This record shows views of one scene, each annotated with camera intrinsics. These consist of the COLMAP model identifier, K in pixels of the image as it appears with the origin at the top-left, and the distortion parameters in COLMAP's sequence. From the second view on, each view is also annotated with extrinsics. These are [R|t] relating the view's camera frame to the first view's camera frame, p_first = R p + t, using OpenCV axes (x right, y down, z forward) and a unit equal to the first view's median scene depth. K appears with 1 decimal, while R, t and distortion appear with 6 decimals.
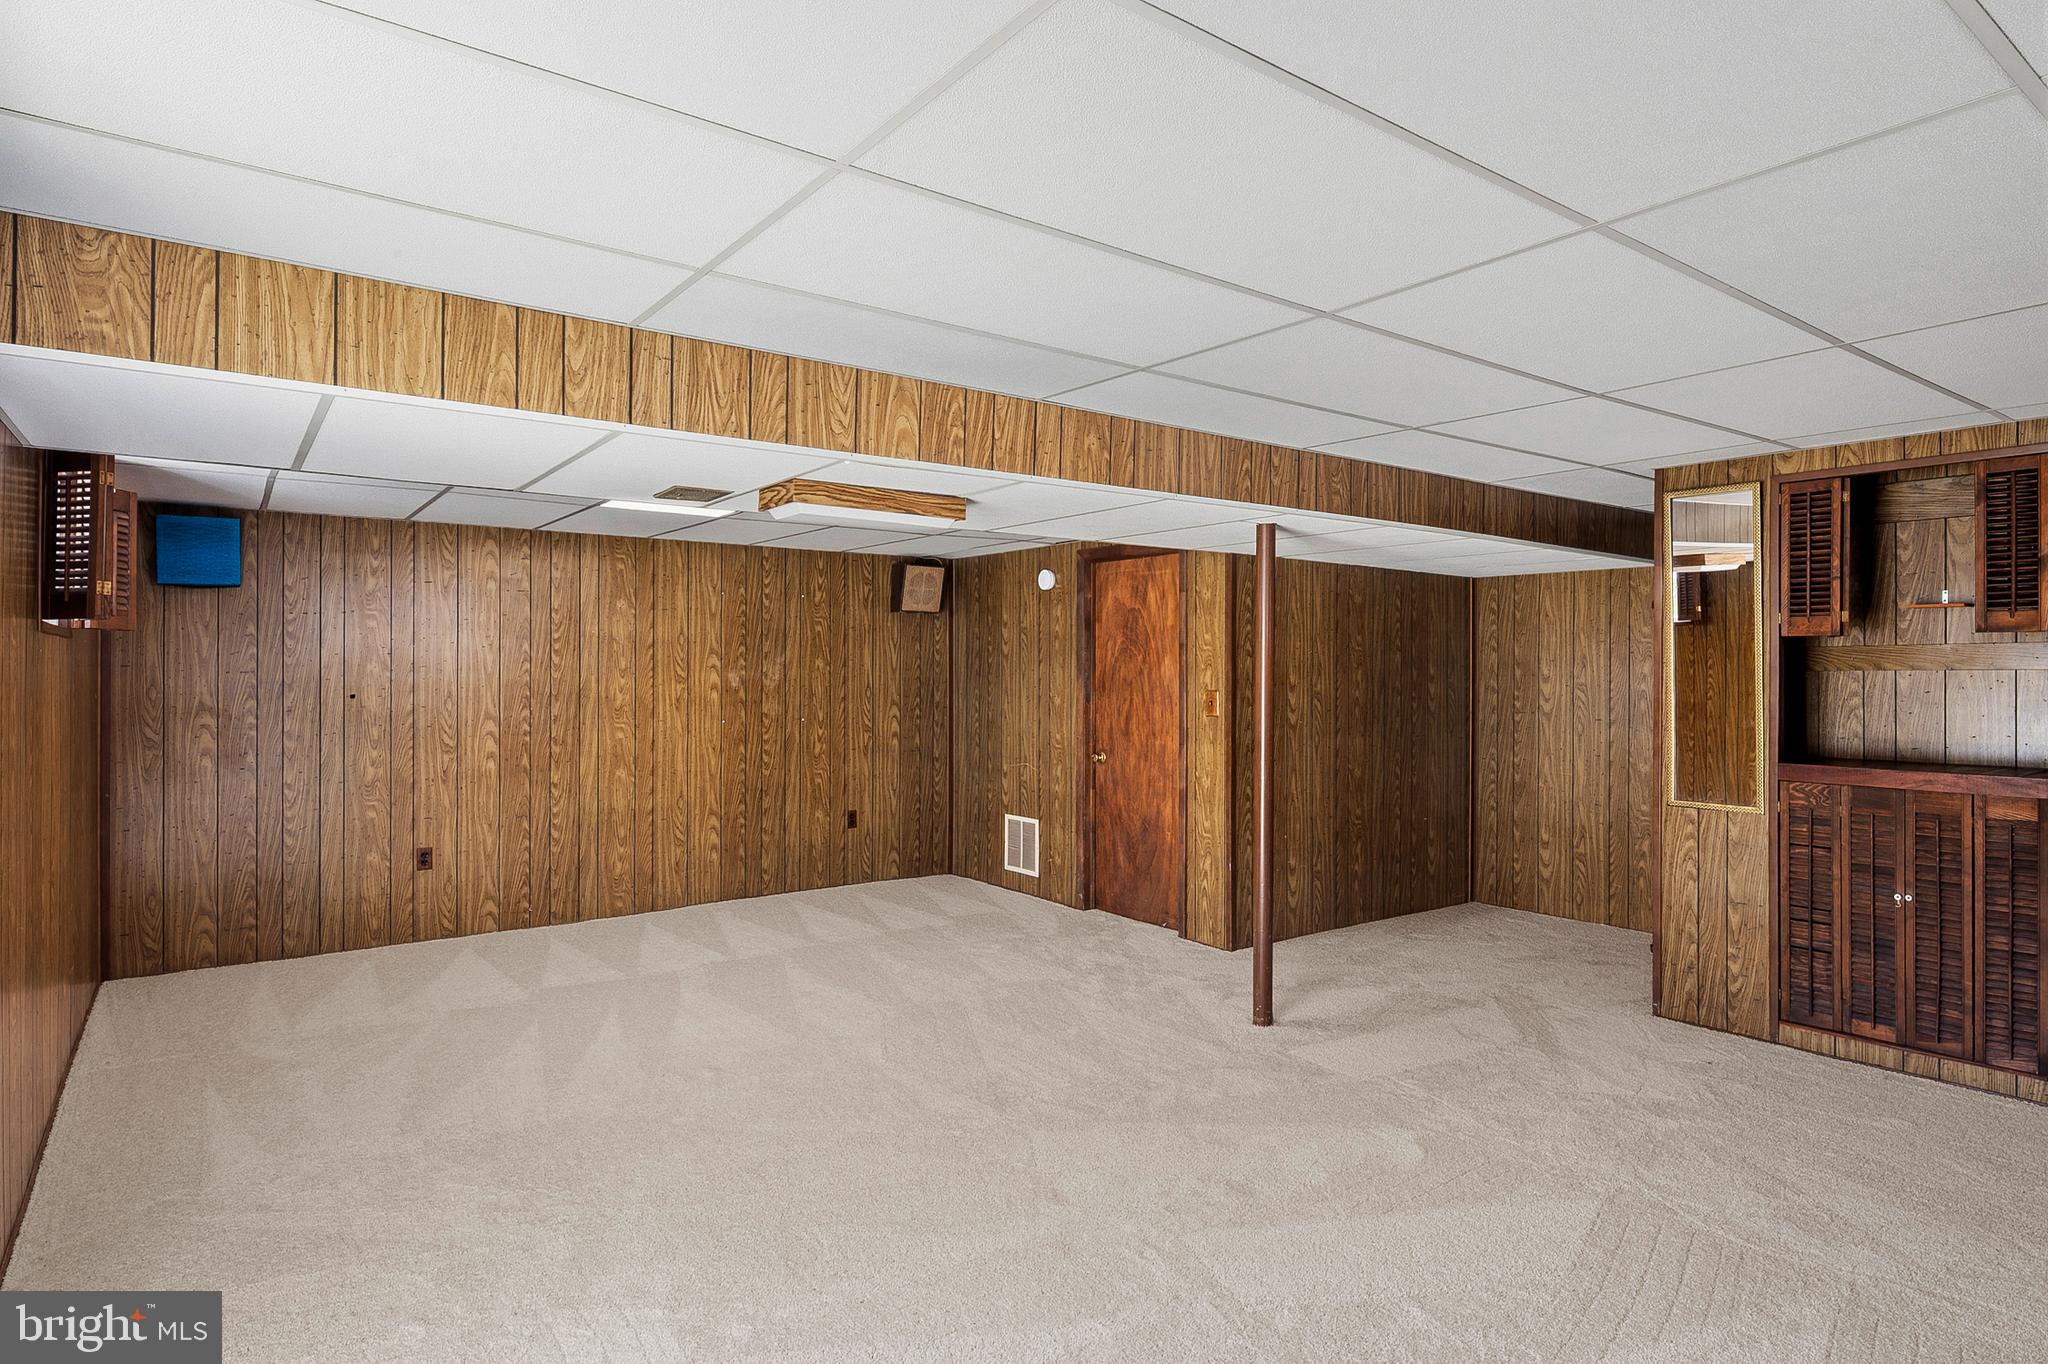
lens RADIAL K [[1114.3, 0, 1023.9], [0, 1114.3, 668.6], [0, 0, 1]] dist [-0.004089, -0.000194]
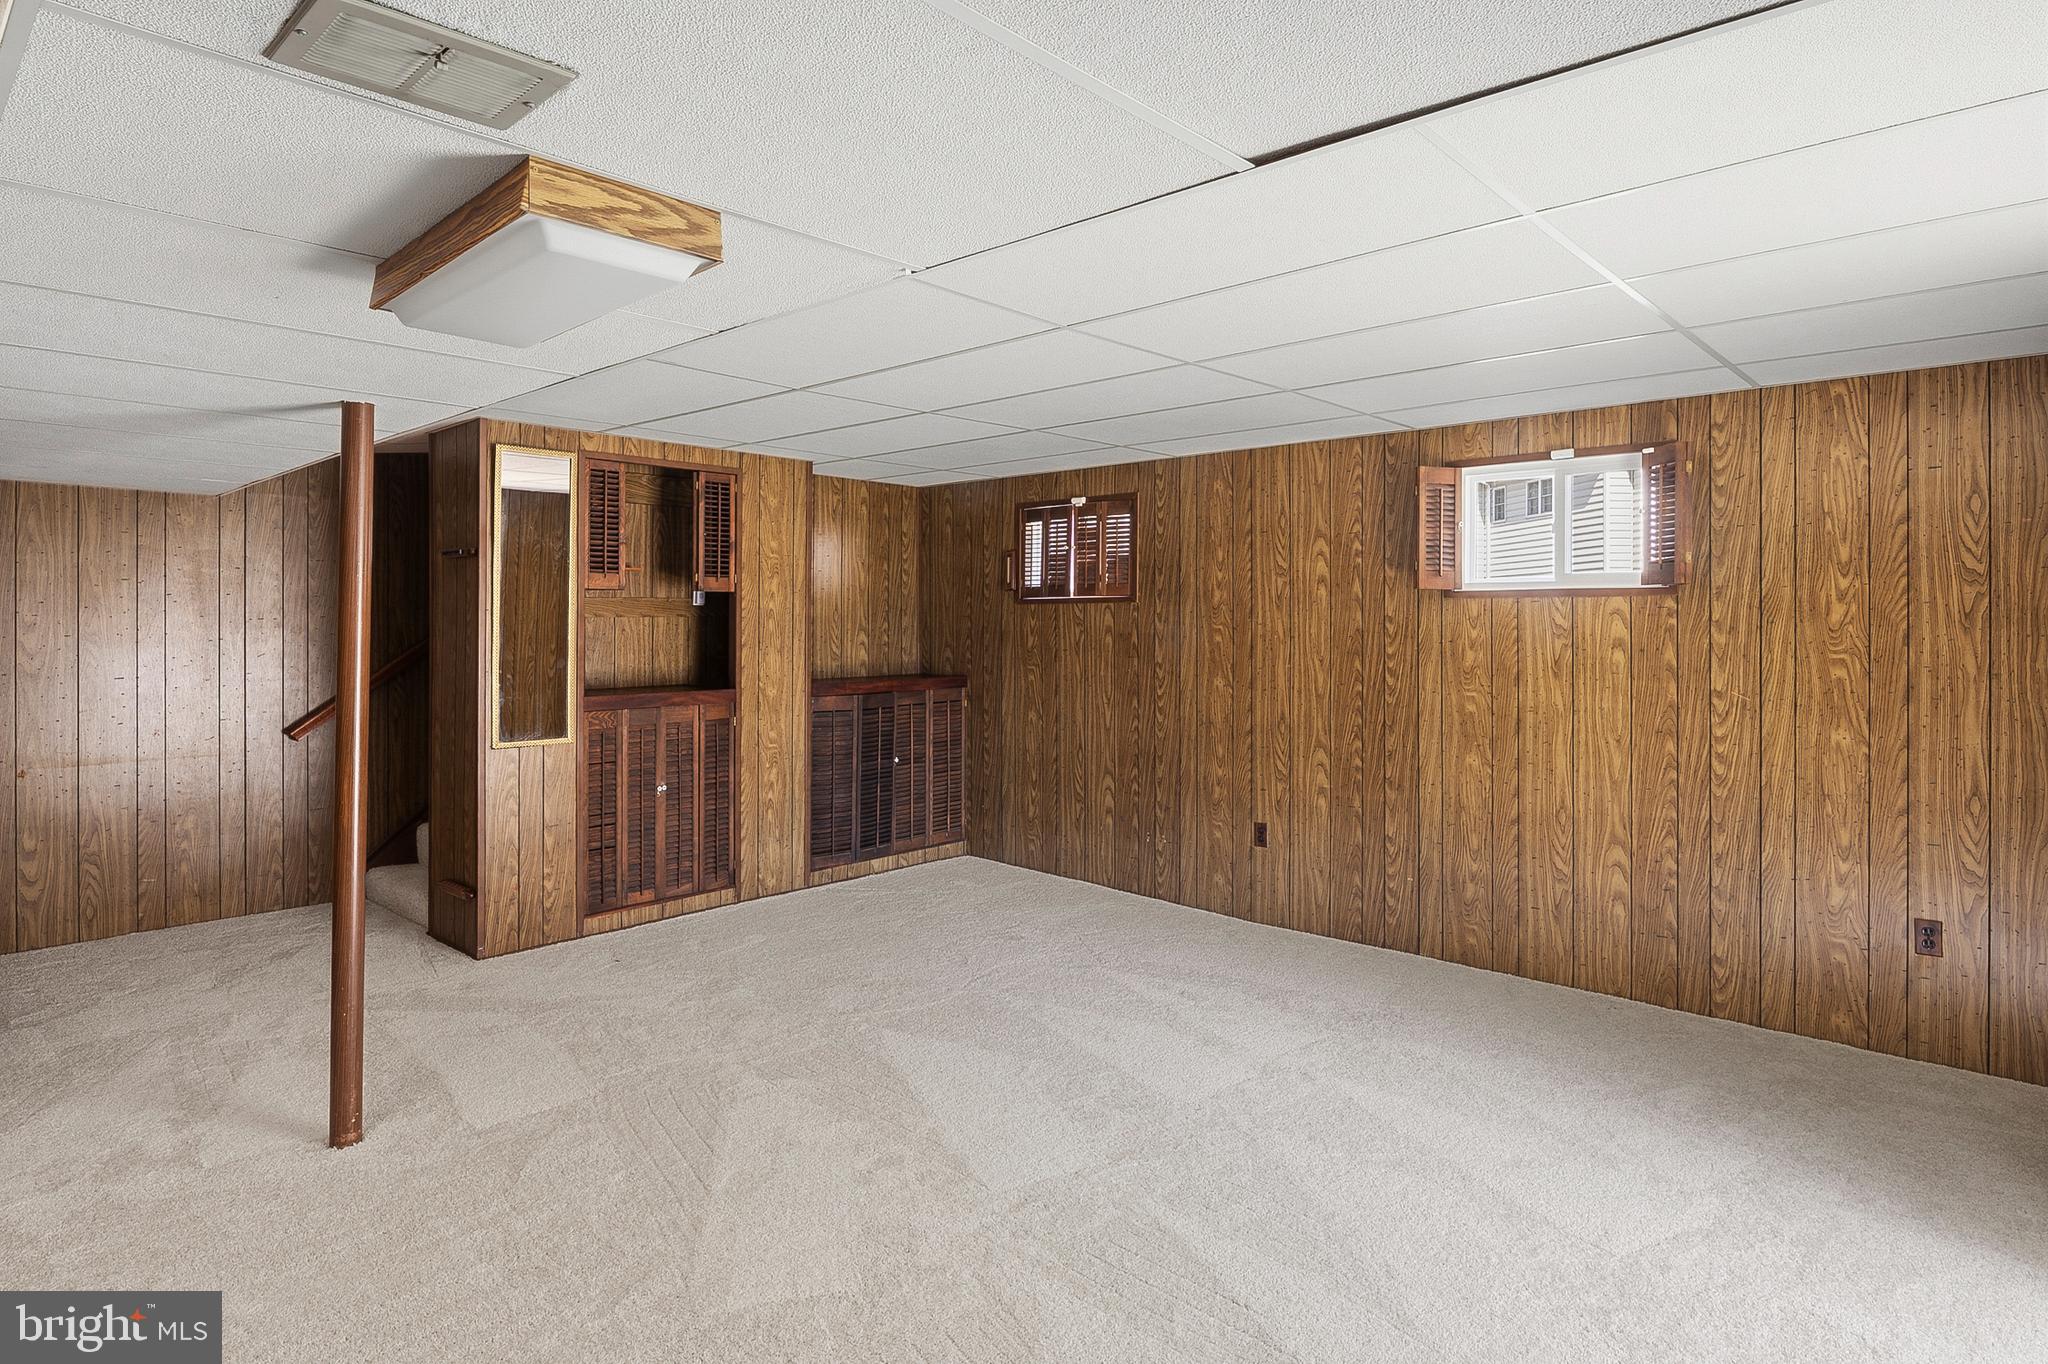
lens RADIAL K [[1114.3, 0, 996.3], [0, 1114.3, 621.8], [0, 0, 1]] dist [-0.004089, -0.000194]
pose [[-0.171113, -0.005161, 0.985238, -0.548003], [-0.004665, 0.999979, 0.004428, -0.001154], [-0.985240, -0.003839, -0.171133, 0.773269]]
